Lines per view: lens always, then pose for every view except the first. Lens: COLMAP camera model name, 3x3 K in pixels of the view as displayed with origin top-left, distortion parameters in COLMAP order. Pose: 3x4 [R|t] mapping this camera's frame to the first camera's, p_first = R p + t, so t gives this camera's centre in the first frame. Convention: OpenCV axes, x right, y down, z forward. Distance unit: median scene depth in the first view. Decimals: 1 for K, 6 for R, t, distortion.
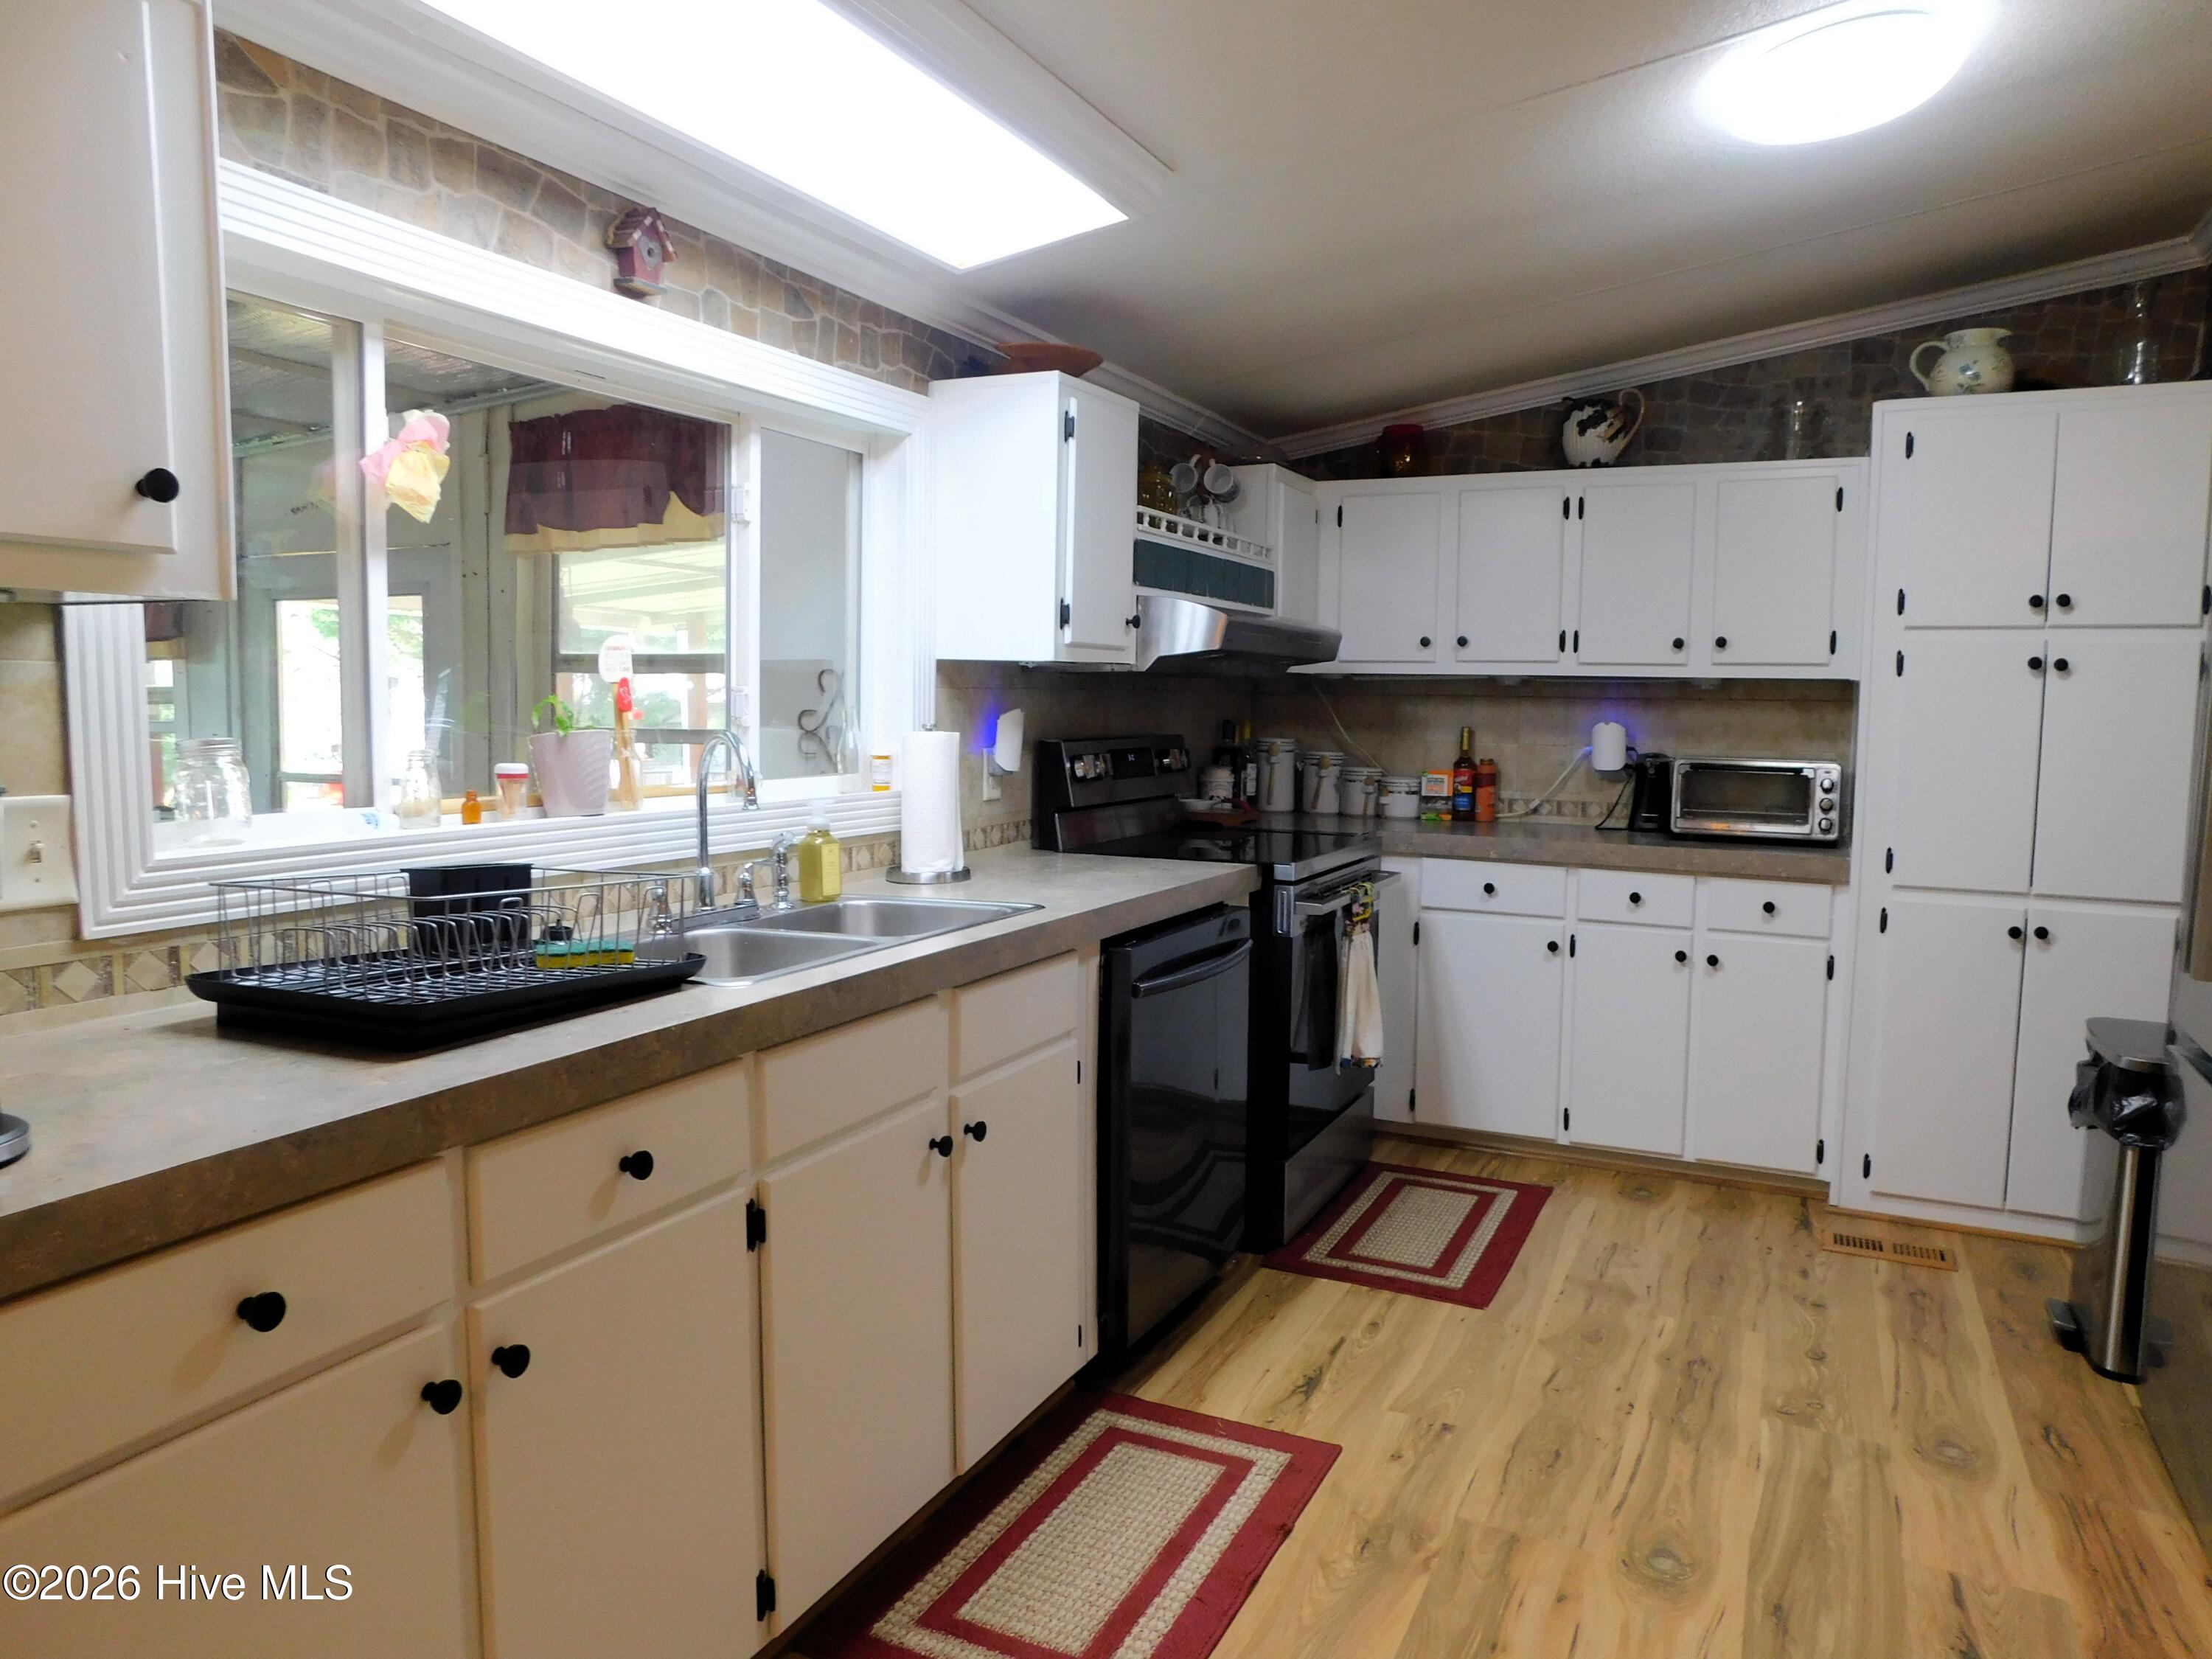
lens RADIAL K [[1464.0, 0, 1100.7], [0, 1464.0, 827.6], [0, 0, 1]] dist [-0.070677, 0.057939]
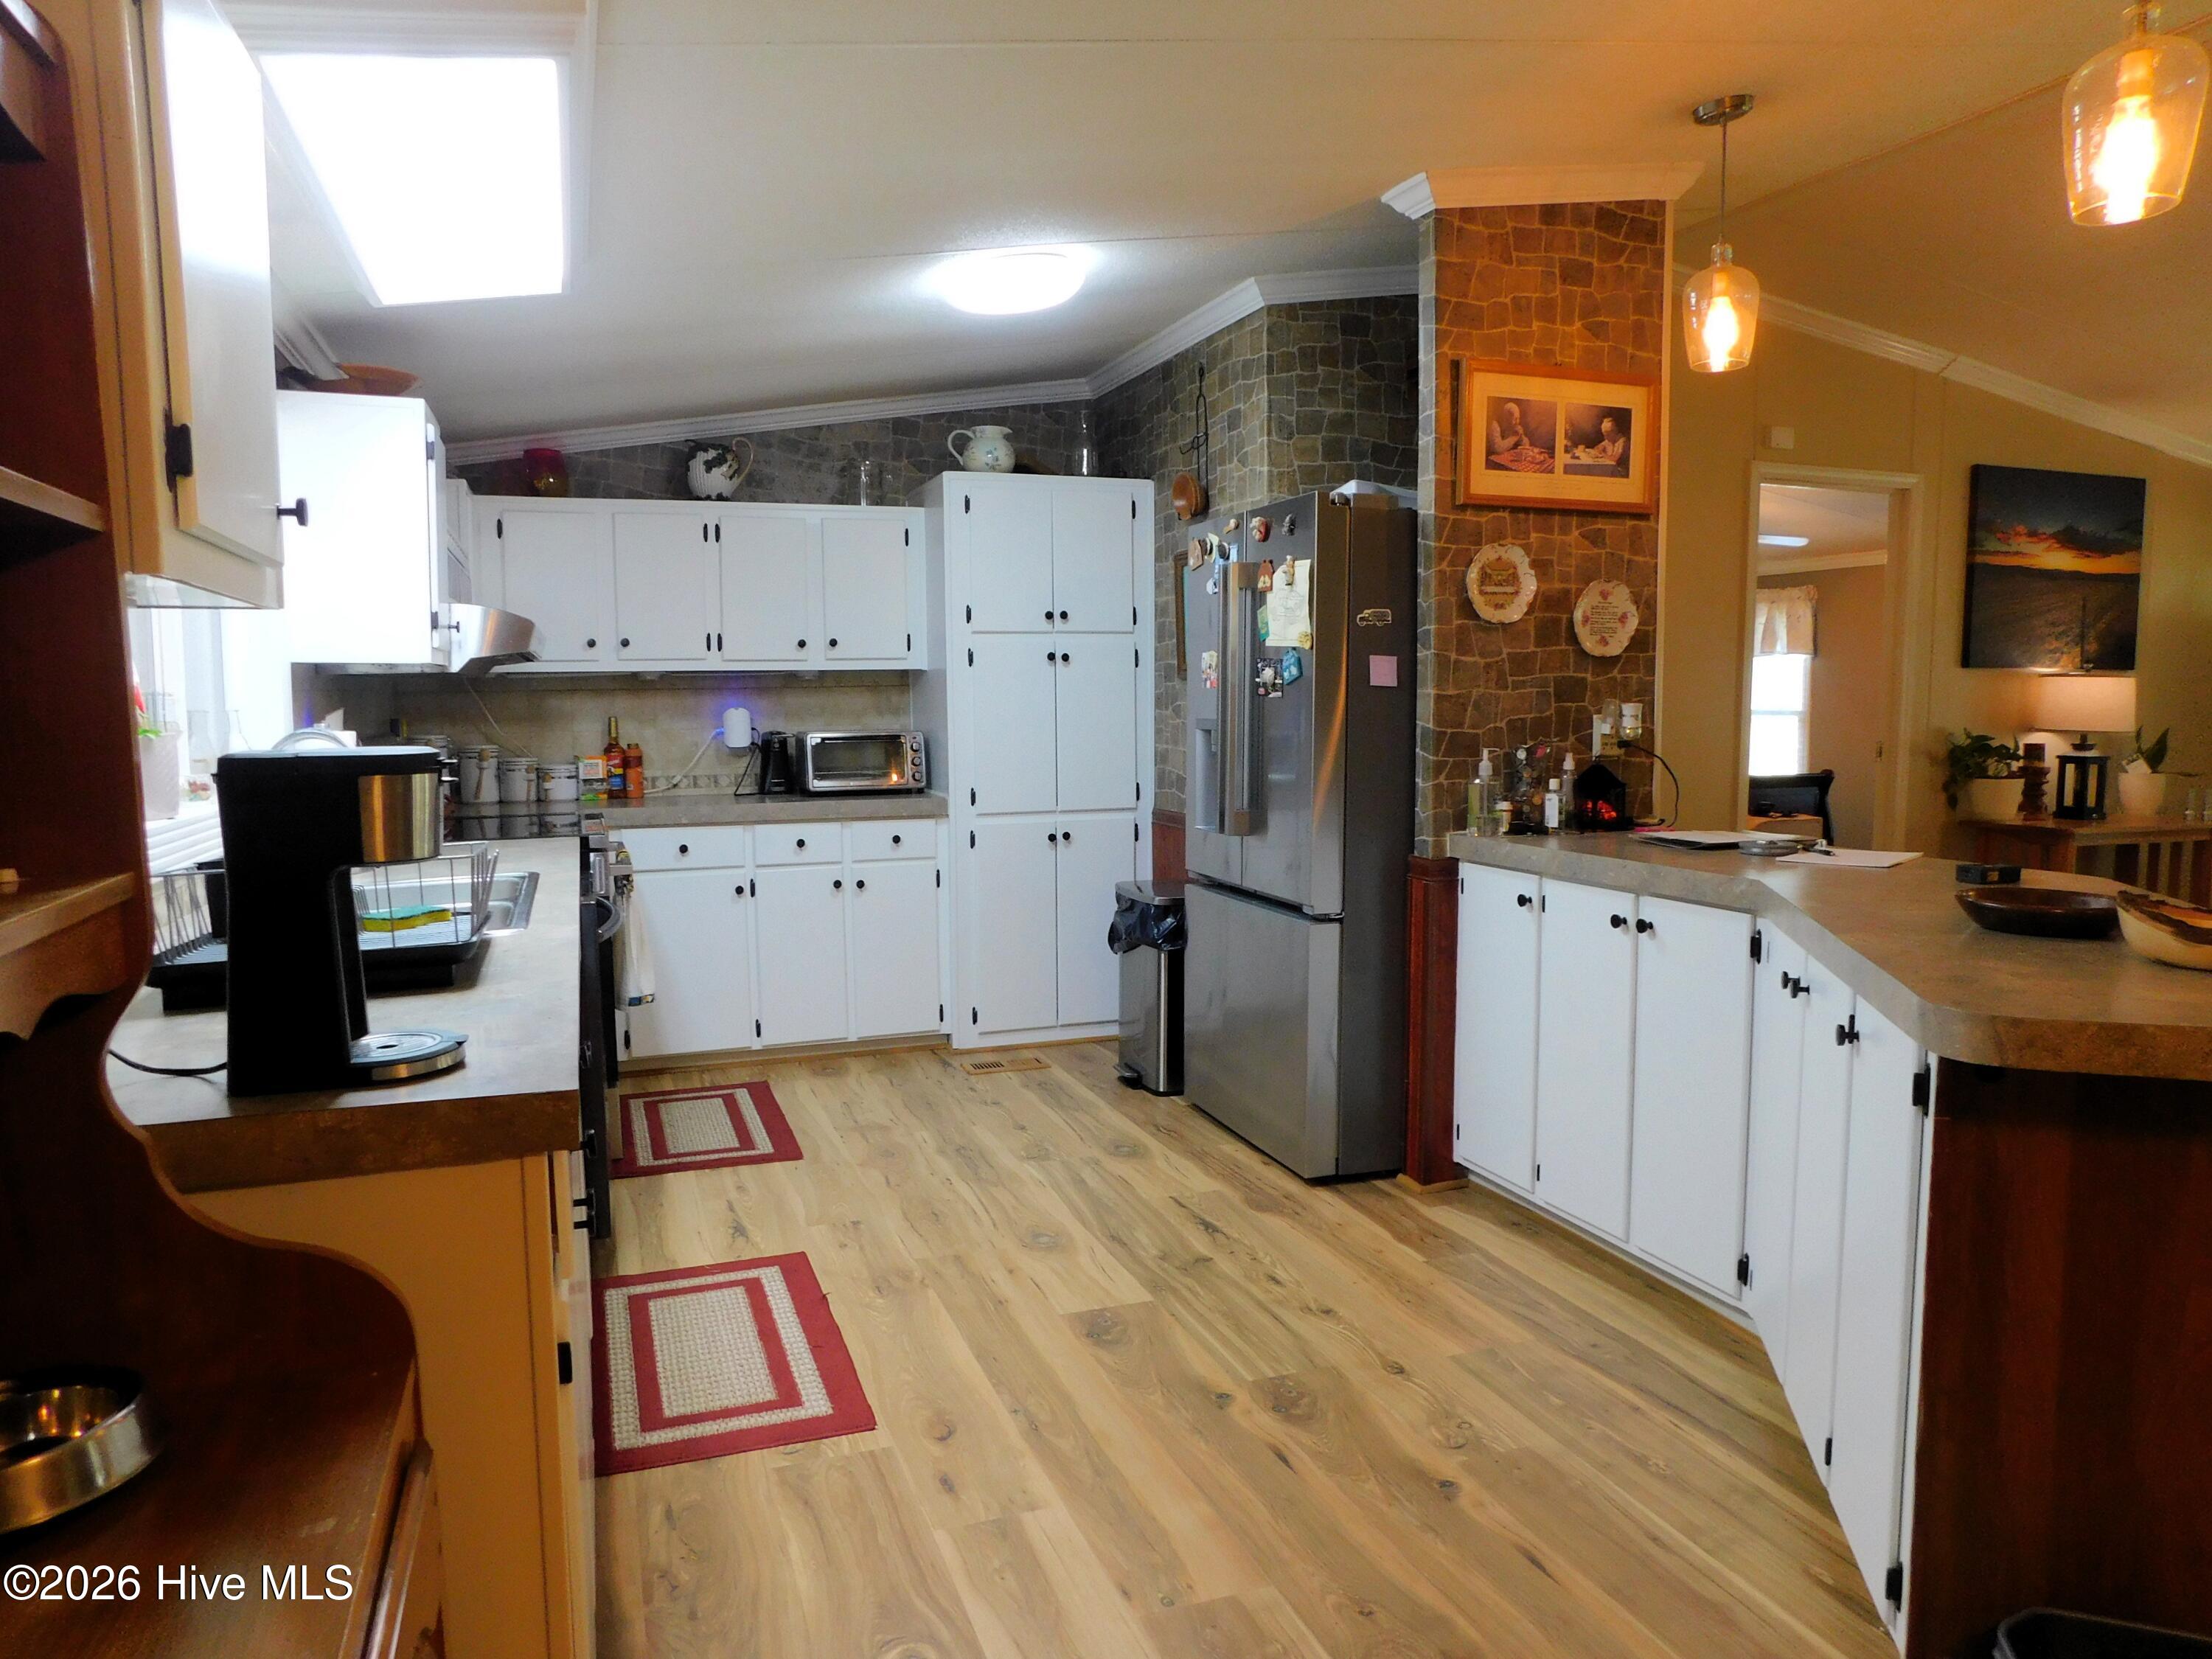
lens RADIAL K [[1461.3, 0, 1100.6], [0, 1461.3, 838.1], [0, 0, 1]] dist [-0.073984, 0.060649]
pose [[0.702098, -0.092311, 0.706071, -0.368217], [0.084456, 0.995358, 0.046152, 0.007356], [-0.707054, 0.027229, 0.706635, -0.097008]]
